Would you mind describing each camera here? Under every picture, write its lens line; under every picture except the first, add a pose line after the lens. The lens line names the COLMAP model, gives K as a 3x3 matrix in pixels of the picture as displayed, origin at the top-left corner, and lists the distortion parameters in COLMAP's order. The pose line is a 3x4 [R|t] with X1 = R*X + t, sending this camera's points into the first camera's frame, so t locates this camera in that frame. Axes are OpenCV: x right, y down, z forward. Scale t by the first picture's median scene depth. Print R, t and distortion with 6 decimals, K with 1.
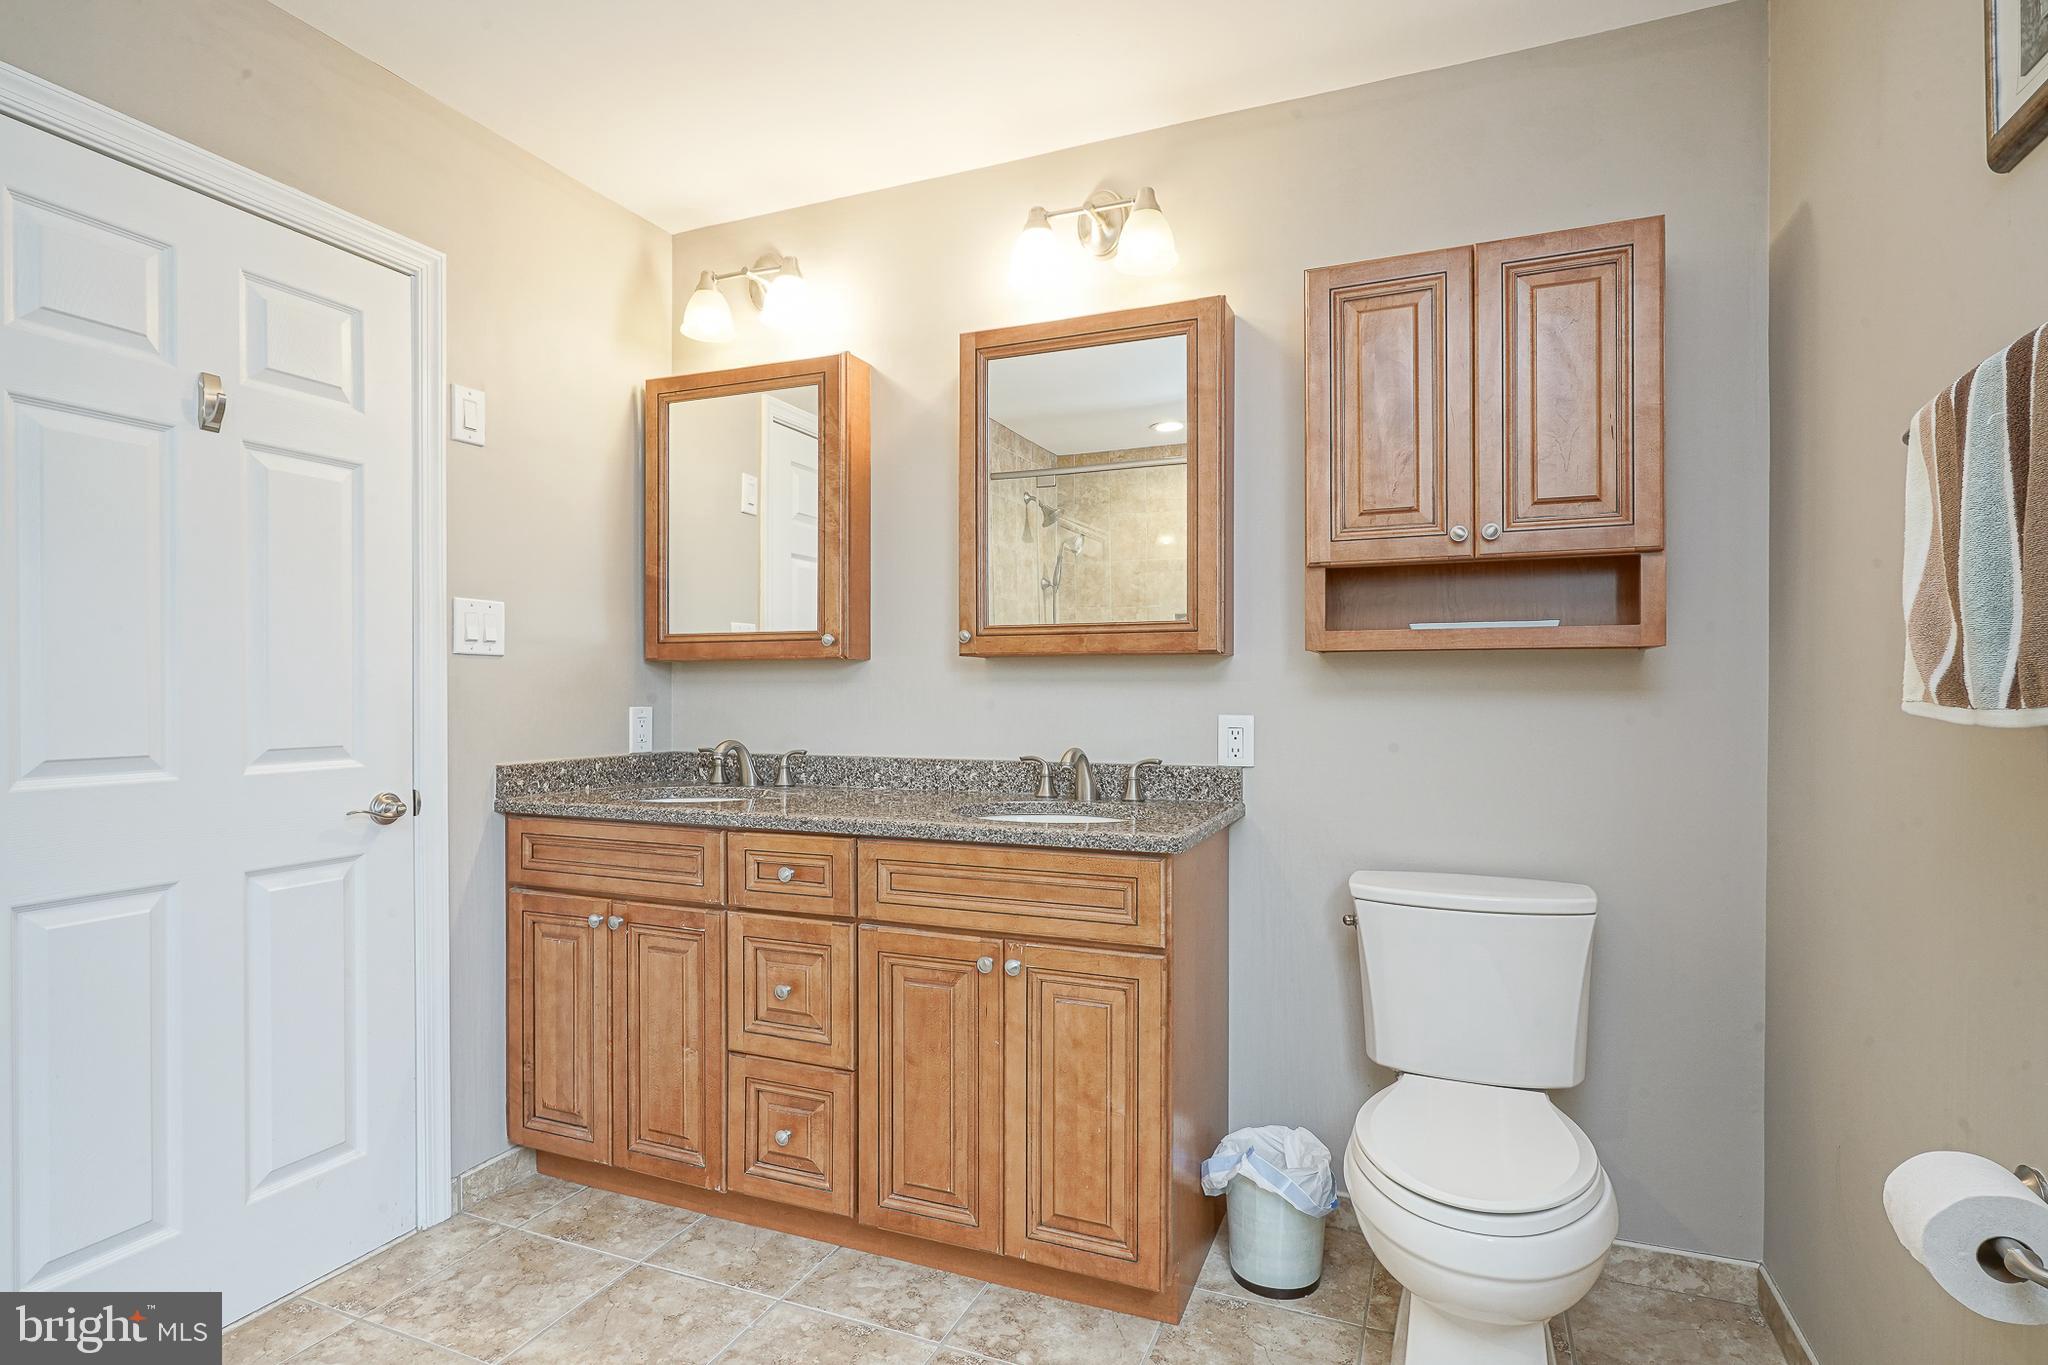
lens RADIAL K [[995.1, 0, 1030.0], [0, 995.1, 681.2], [0, 0, 1]] dist [-0.007938, 0.003676]
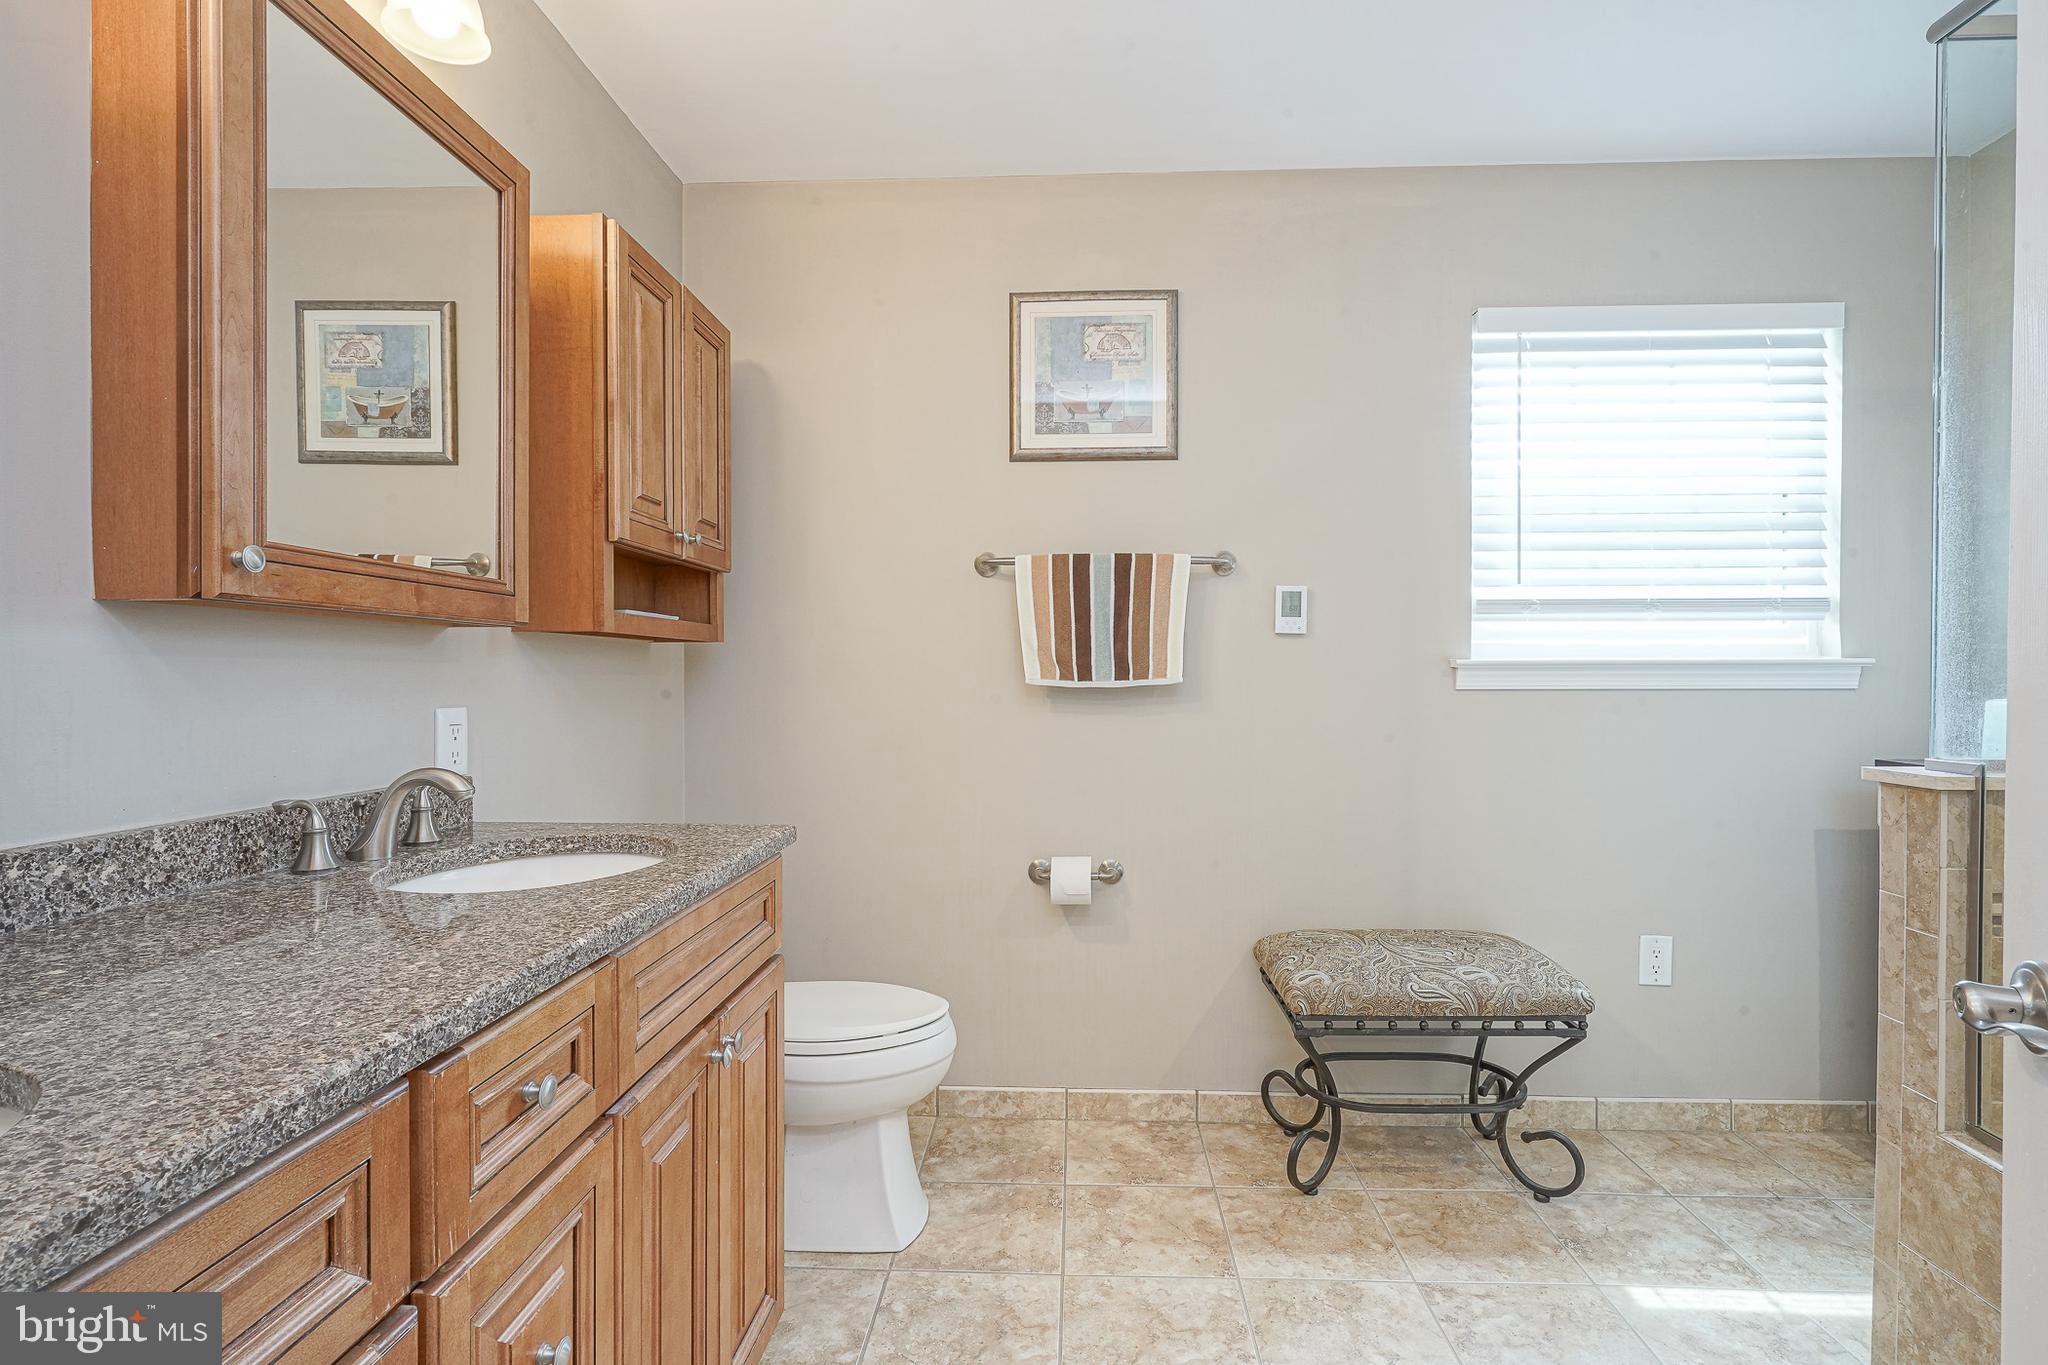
lens RADIAL K [[995.1, 0, 1010.9], [0, 995.1, 684.2], [0, 0, 1]] dist [-0.007938, 0.003676]
pose [[-0.299378, -0.006791, 0.954110, -0.584778], [-0.004311, 0.999974, 0.005765, 0.008994], [-0.954125, -0.002387, -0.299400, 0.757125]]
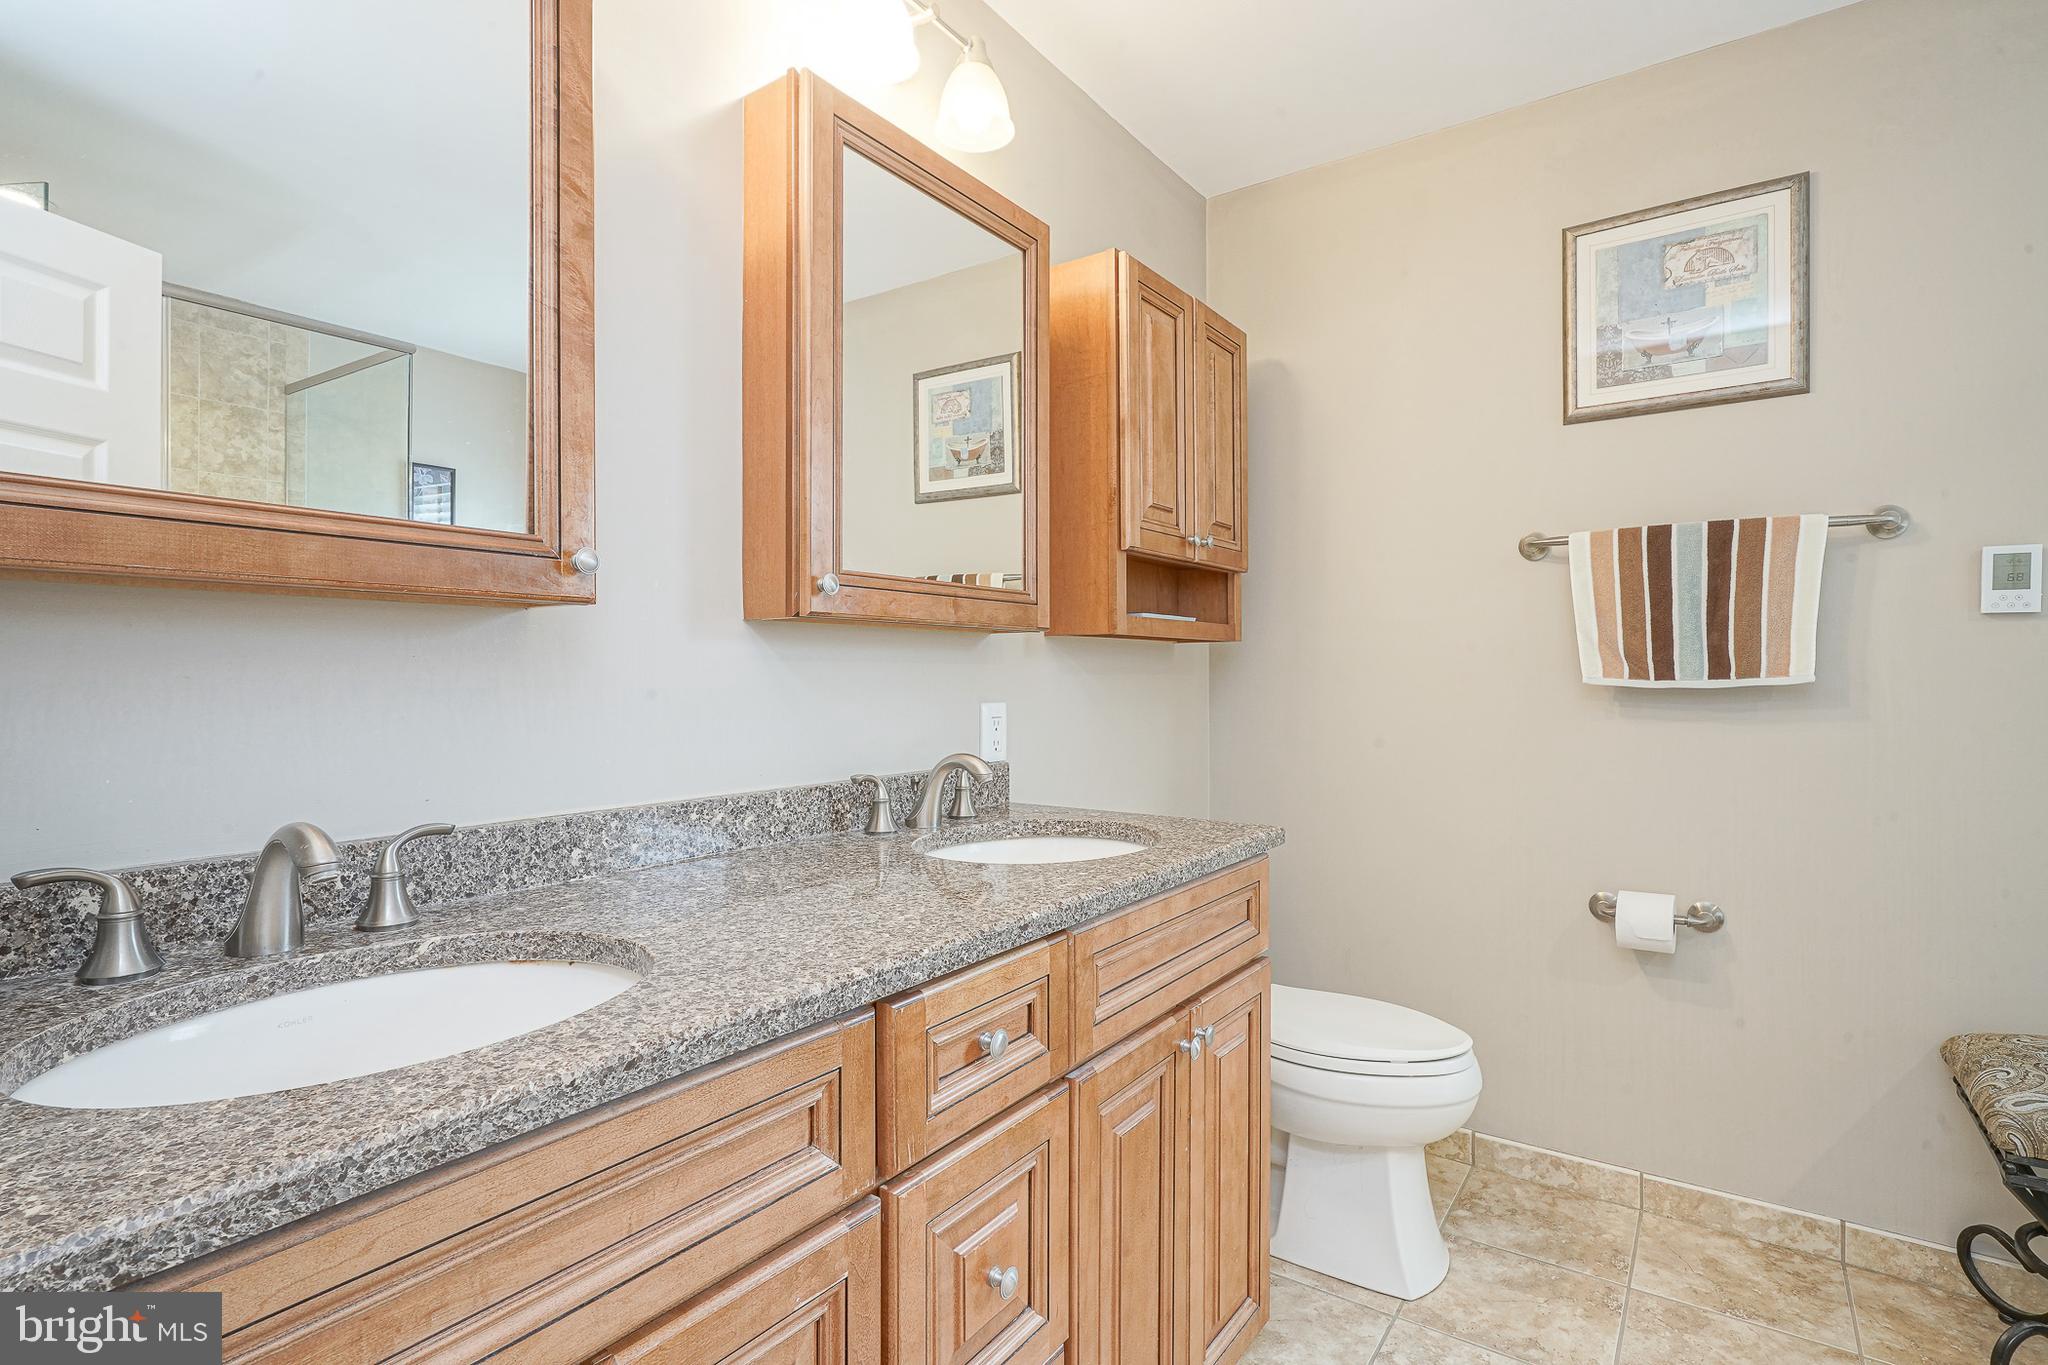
lens RADIAL K [[995.1, 0, 1010.9], [0, 995.1, 678.1], [0, 0, 1]] dist [-0.007938, 0.003676]
pose [[0.261002, -0.001996, 0.965336, -0.582964], [-0.002383, 0.999993, 0.002712, 0.008804], [-0.965335, -0.003008, 0.260995, 0.699932]]
